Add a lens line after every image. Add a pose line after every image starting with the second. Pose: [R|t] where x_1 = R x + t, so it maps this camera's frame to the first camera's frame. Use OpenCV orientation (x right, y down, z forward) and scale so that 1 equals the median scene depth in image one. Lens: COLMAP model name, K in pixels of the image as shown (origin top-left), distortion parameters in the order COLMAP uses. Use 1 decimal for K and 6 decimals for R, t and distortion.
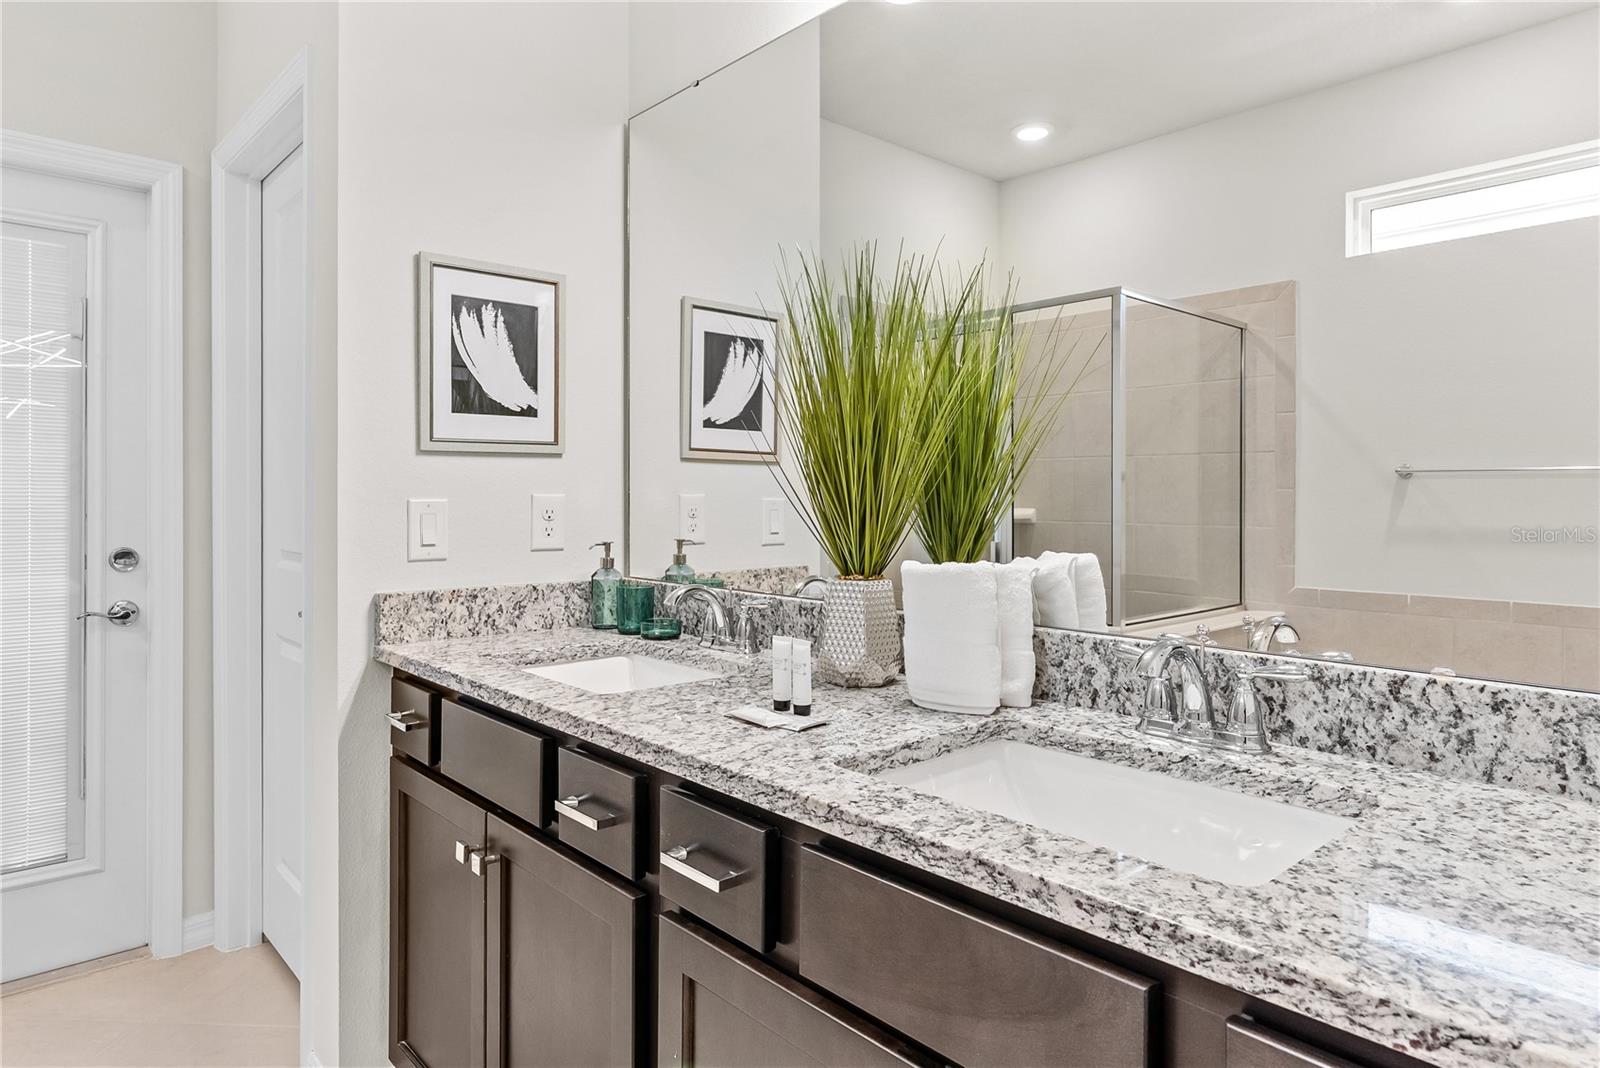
lens RADIAL K [[942.3, 0, 800.1], [0, 942.3, 499.0], [0, 0, 1]] dist [-0.004358, 0.001974]
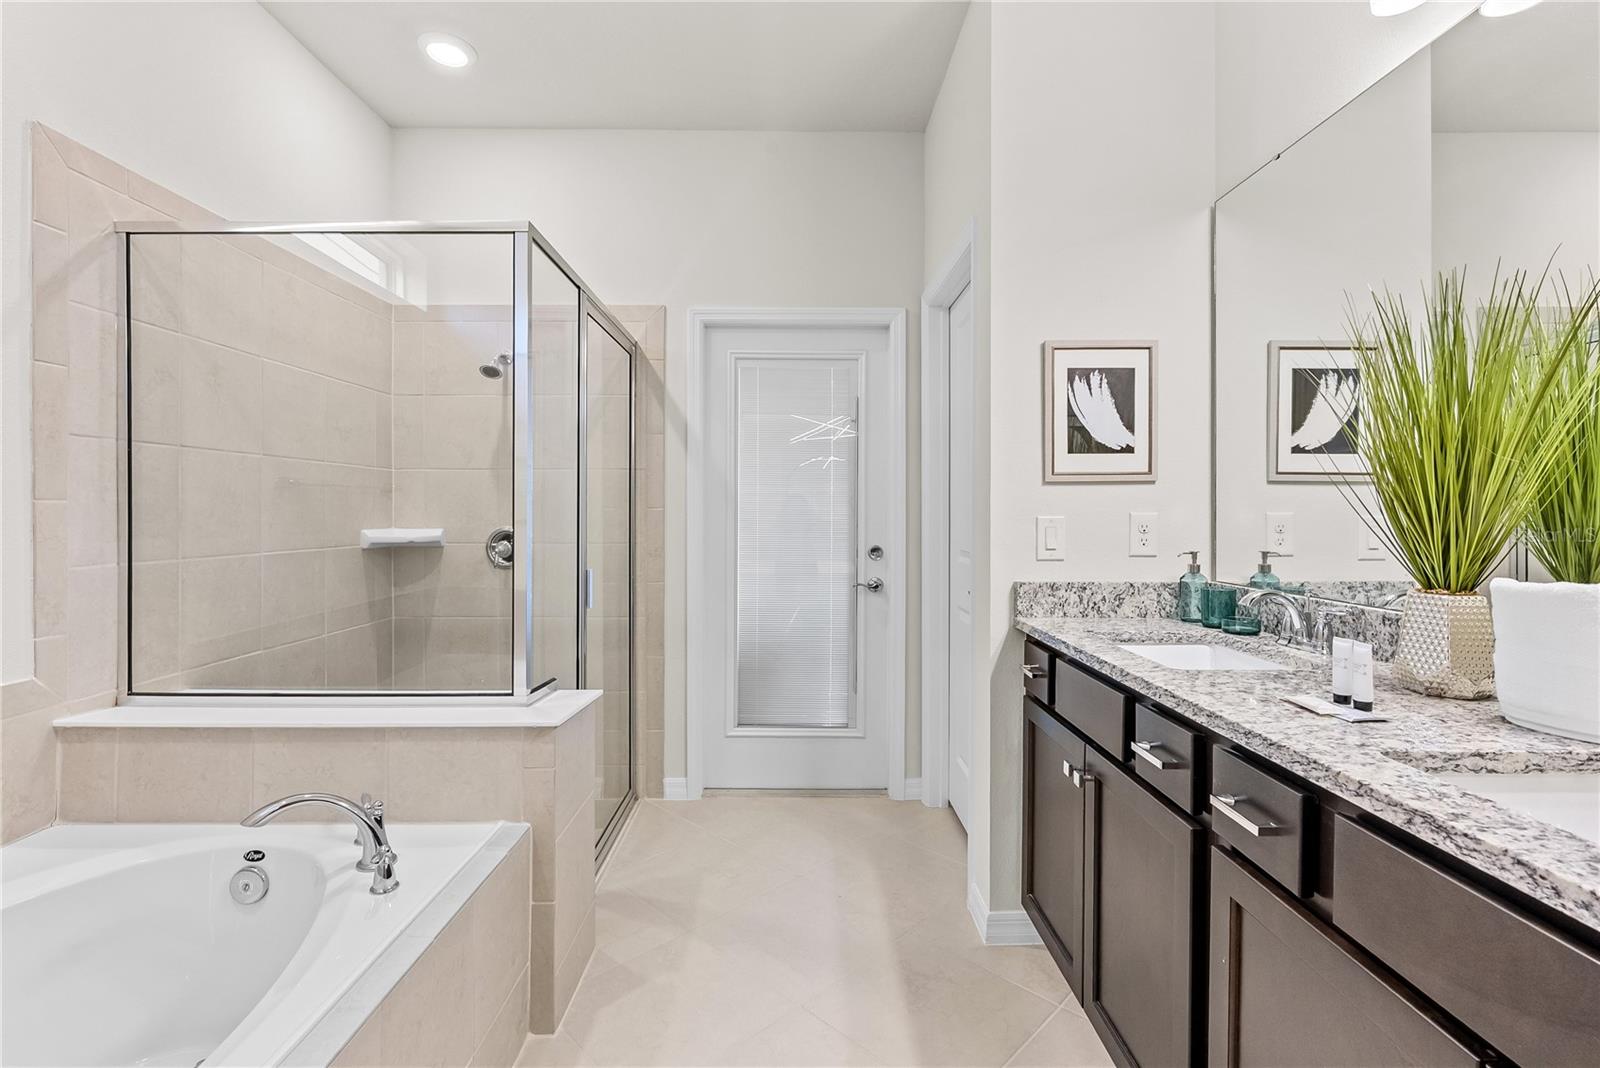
lens RADIAL K [[736.4, 0, 802.4], [0, 736.4, 497.2], [0, 0, 1]] dist [-0.013919, 0.004933]
pose [[0.745279, -0.015974, -0.666562, 0.071793], [-0.001450, 0.999672, -0.025578, 0.000017], [0.666752, 0.020030, 0.745011, -0.074566]]
